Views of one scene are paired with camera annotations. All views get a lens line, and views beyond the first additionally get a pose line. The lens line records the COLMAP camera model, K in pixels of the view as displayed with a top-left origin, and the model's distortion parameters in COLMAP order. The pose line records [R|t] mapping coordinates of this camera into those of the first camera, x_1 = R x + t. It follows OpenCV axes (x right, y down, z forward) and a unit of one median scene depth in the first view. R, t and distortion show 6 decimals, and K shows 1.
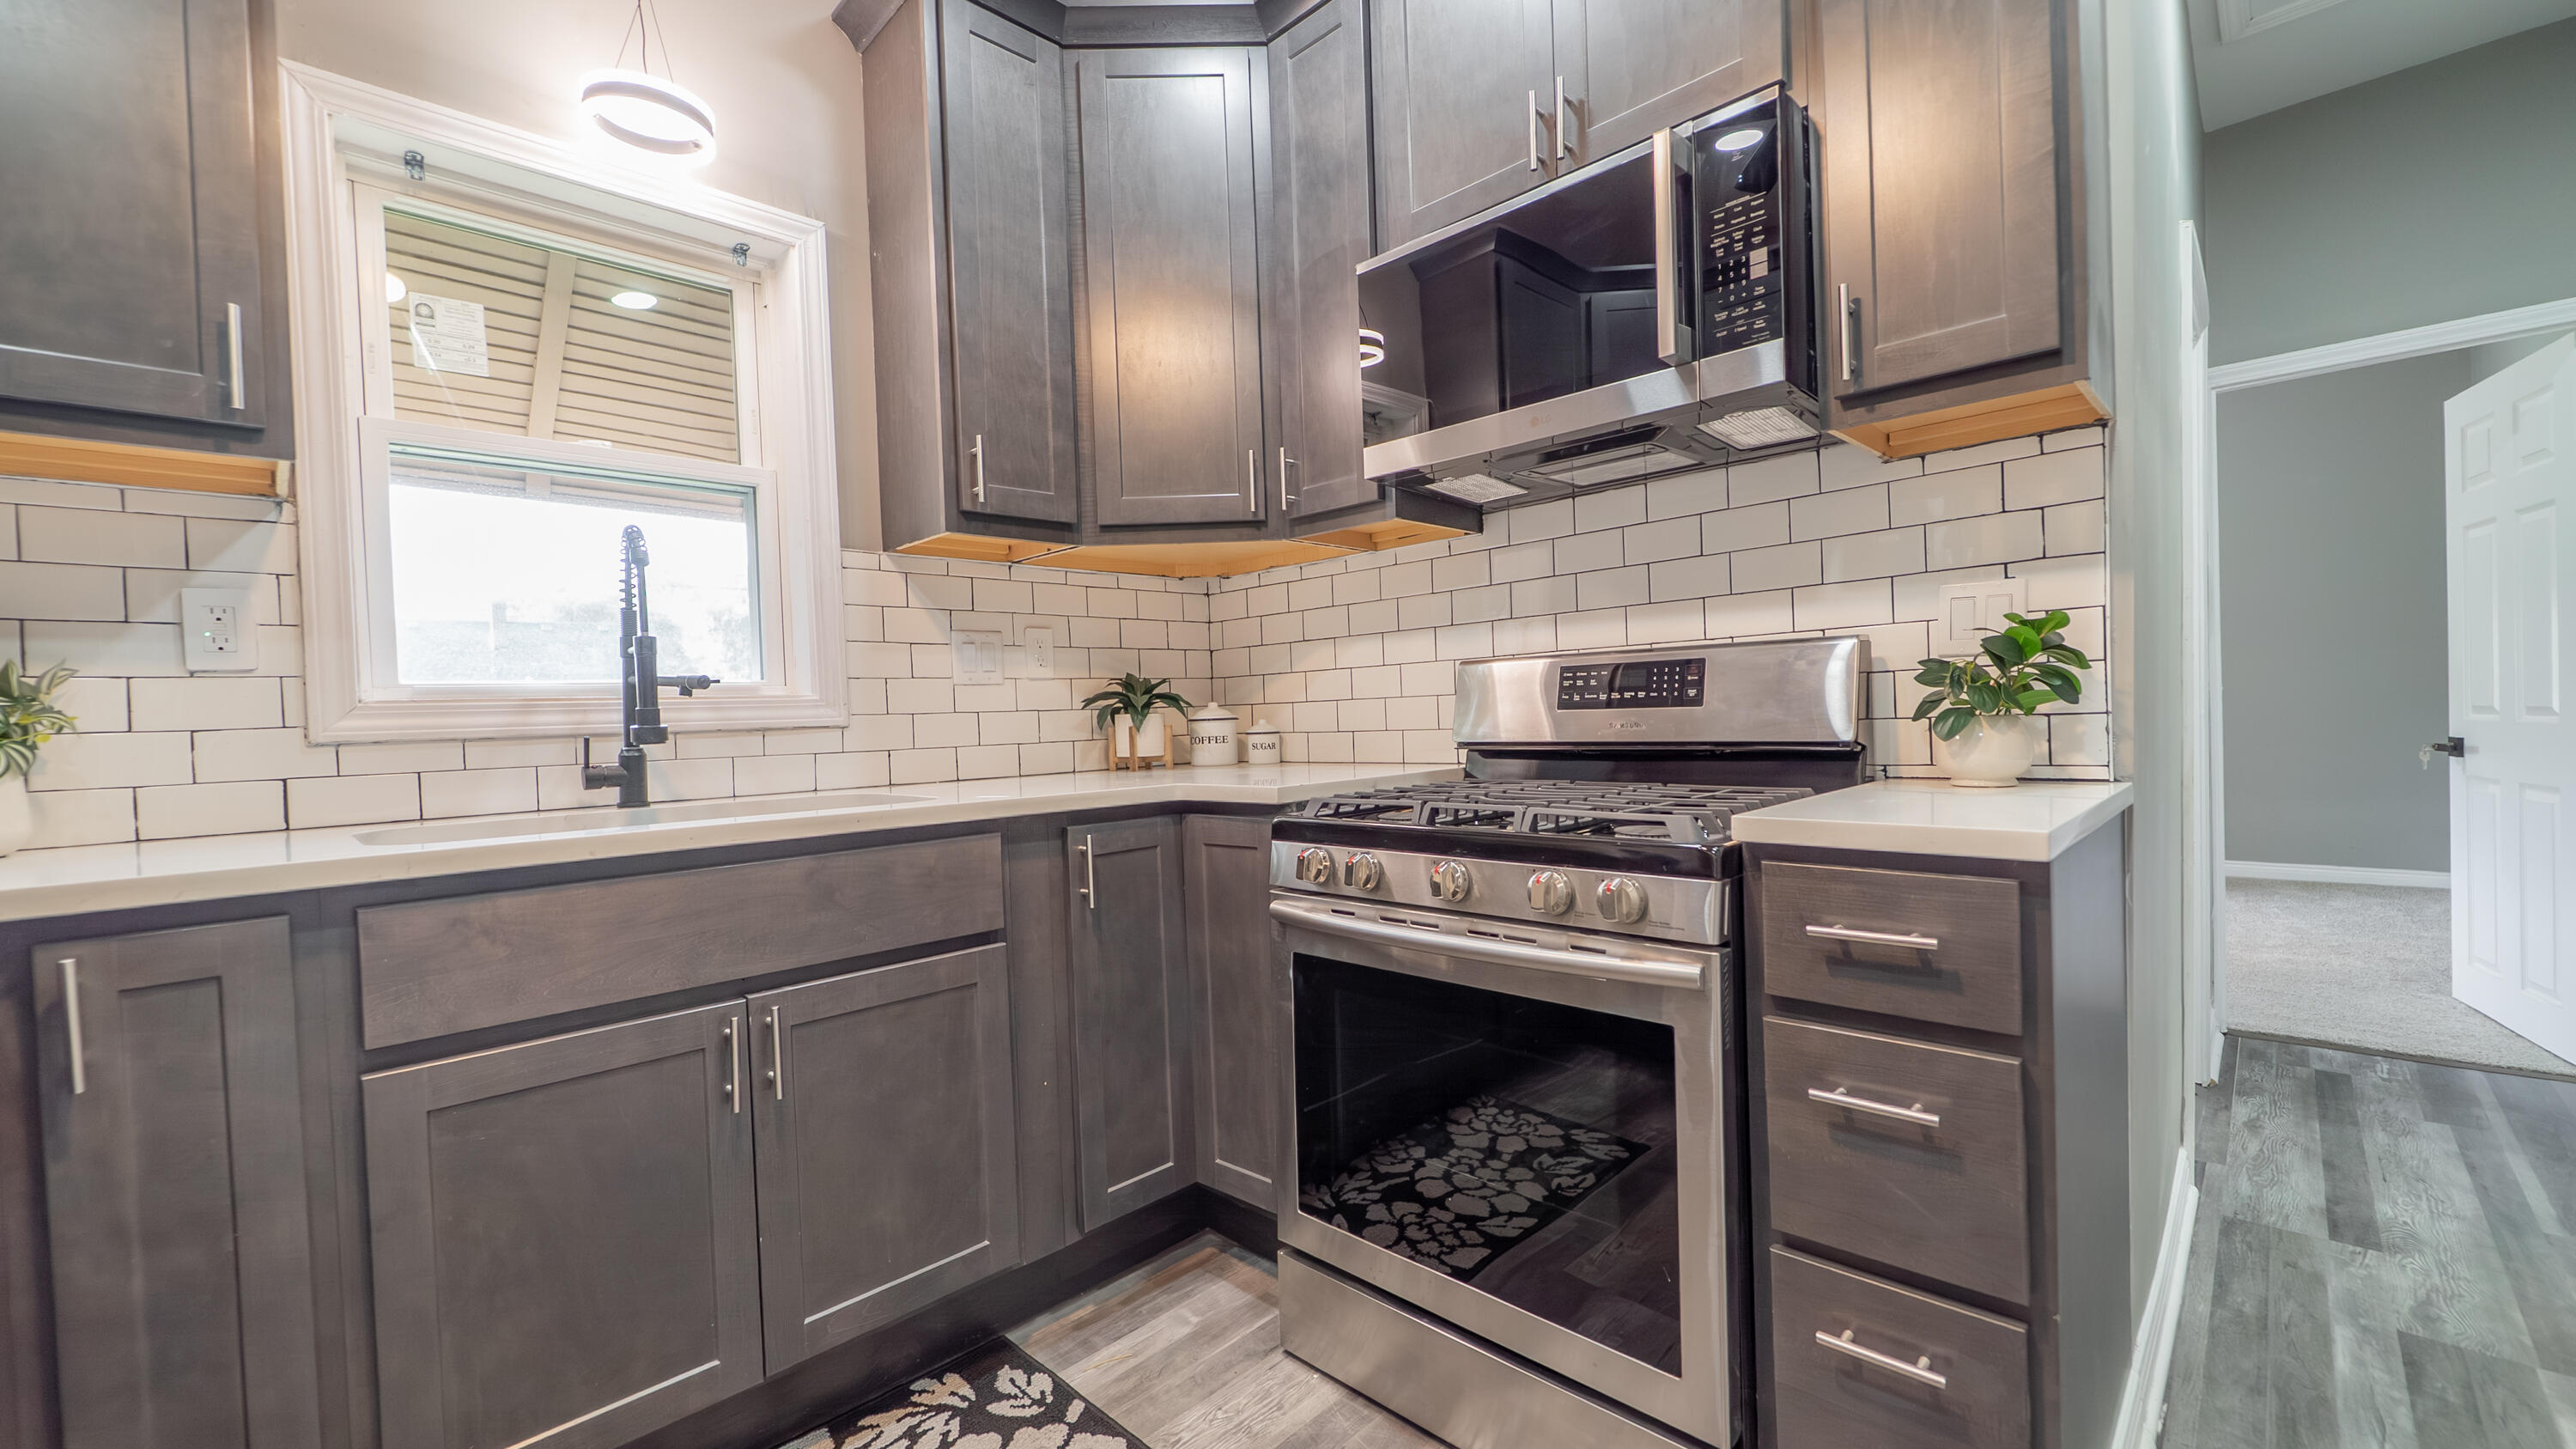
lens RADIAL K [[1028.6, 0, 1308.3], [0, 1028.6, 734.2], [0, 0, 1]] dist [-0.007266, -0.000084]
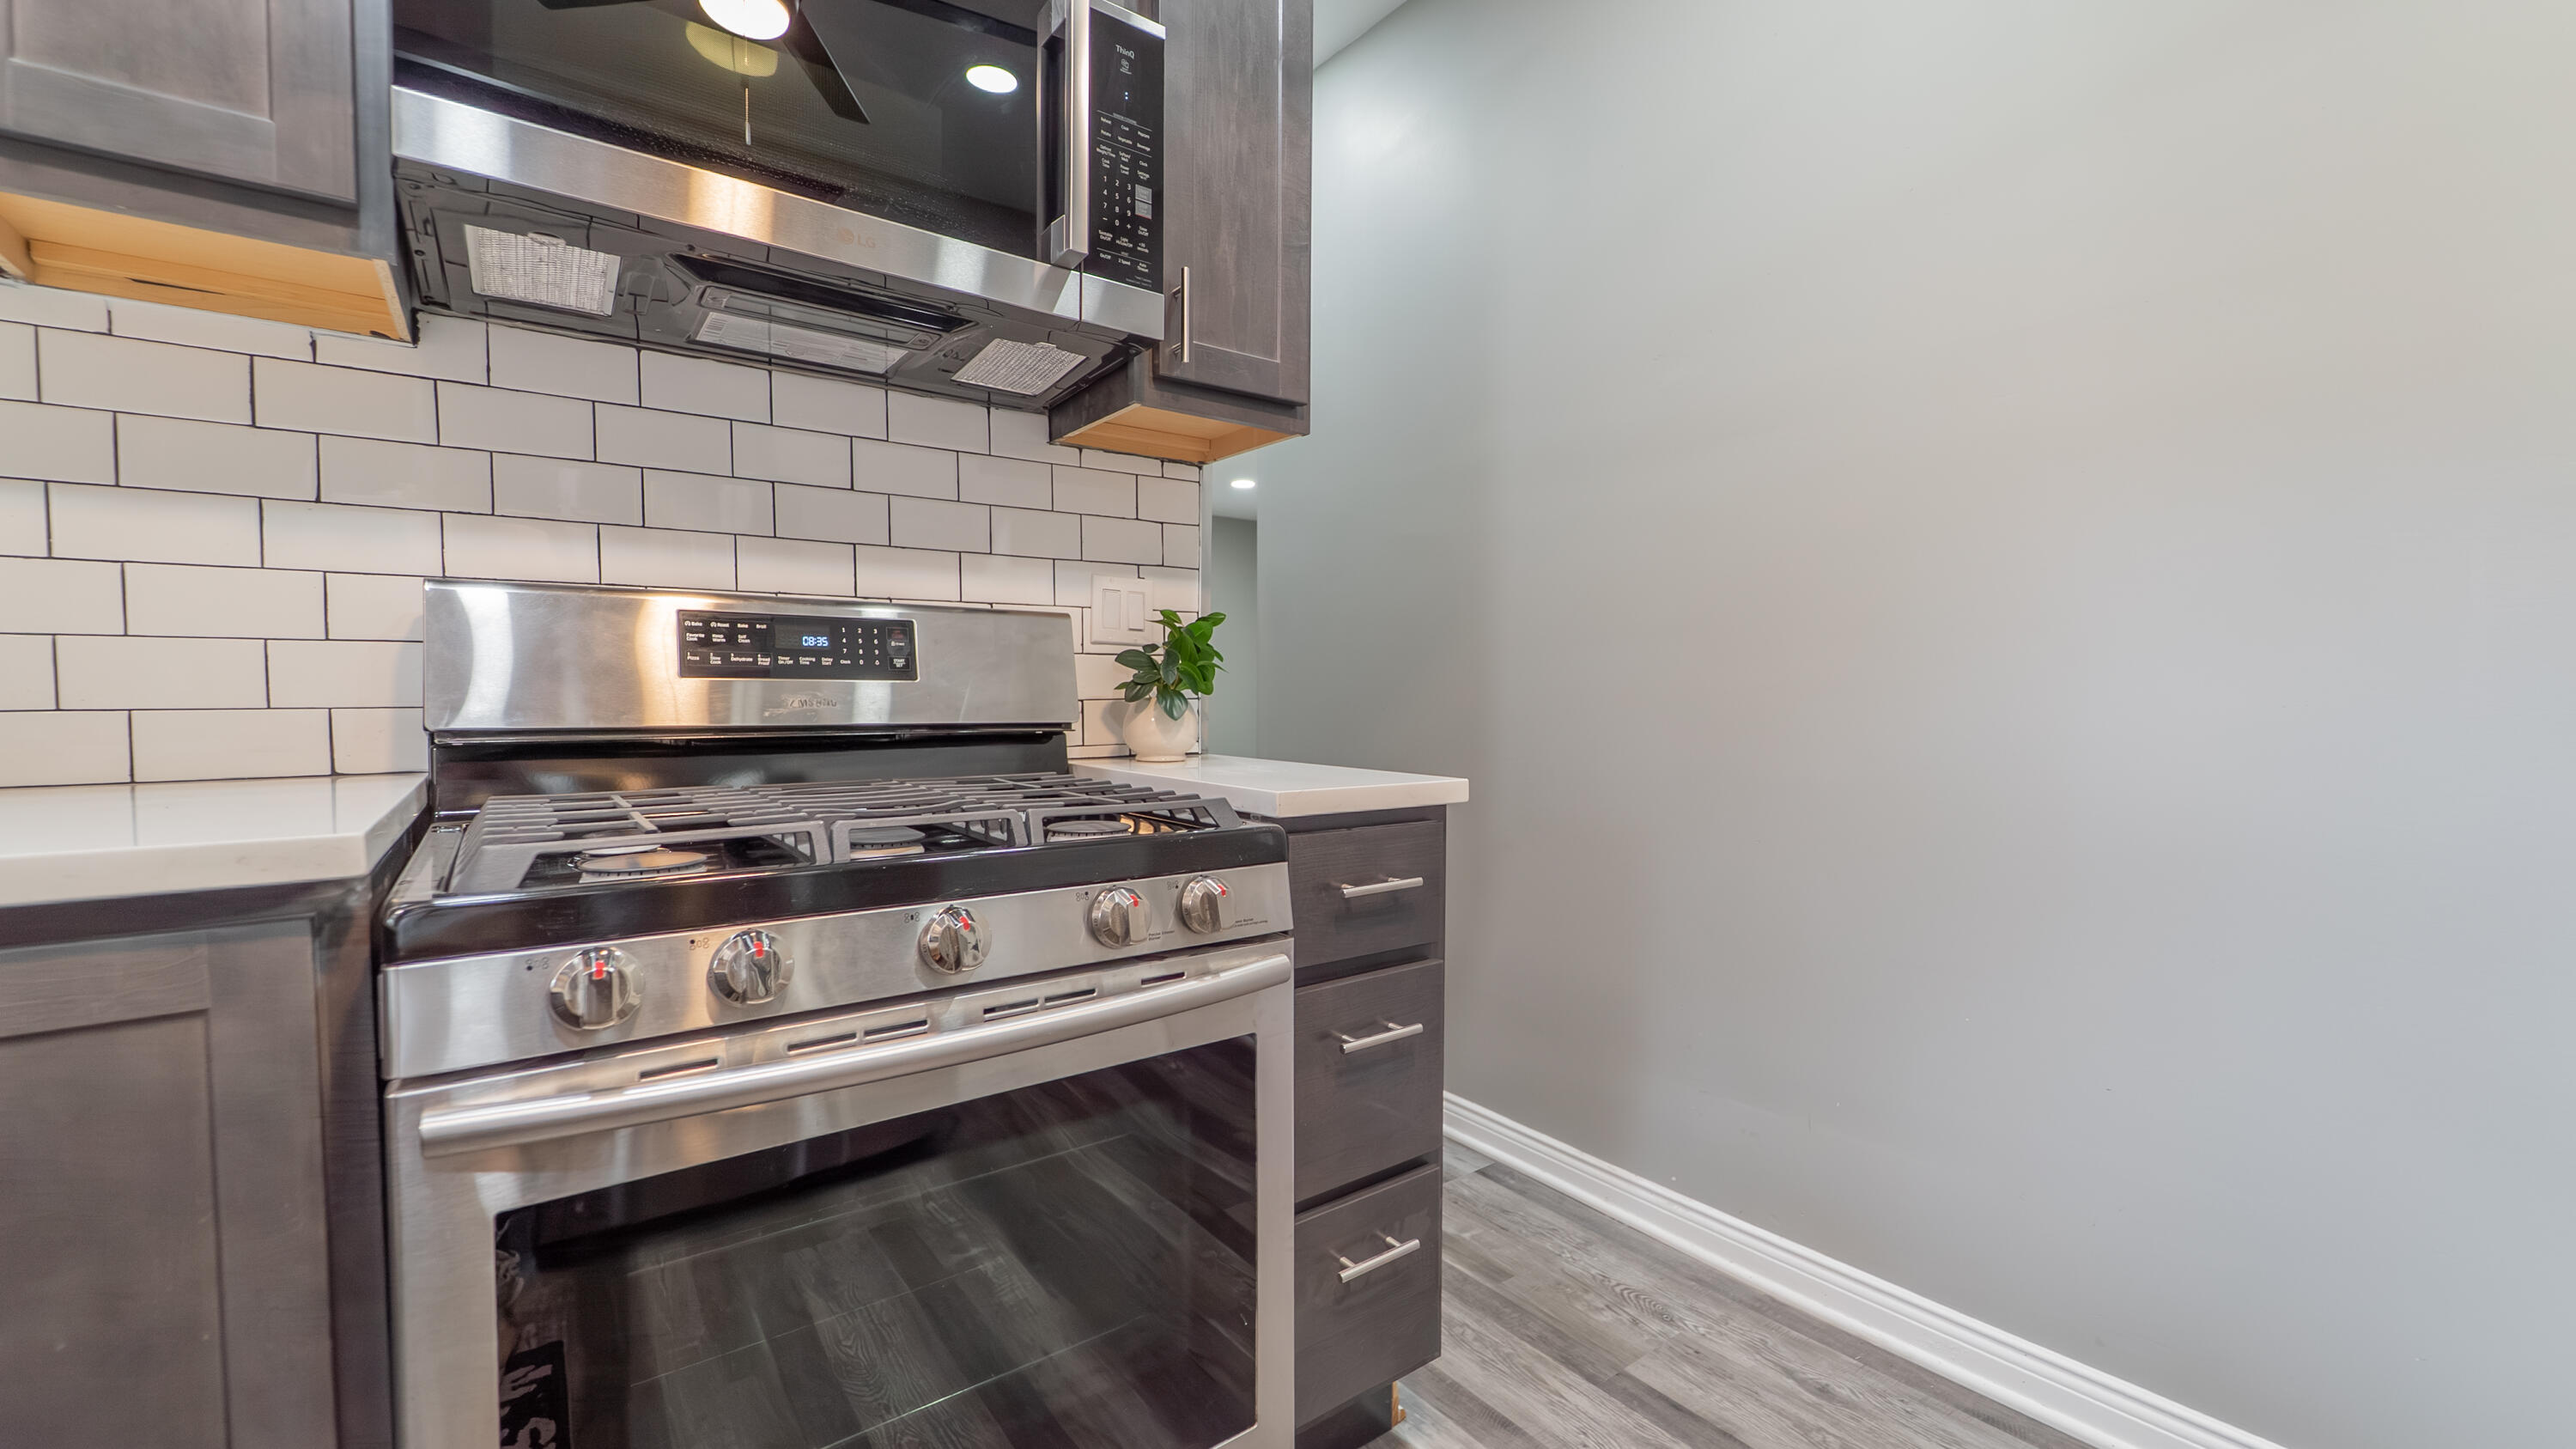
lens RADIAL K [[1028.6, 0, 1300.7], [0, 1028.6, 732.4], [0, 0, 1]] dist [-0.007266, -0.000084]
pose [[0.151950, -0.003404, 0.988382, -0.444912], [0.013171, 0.999912, 0.001419, 0.020049], [-0.988300, 0.012802, 0.151981, 0.705785]]
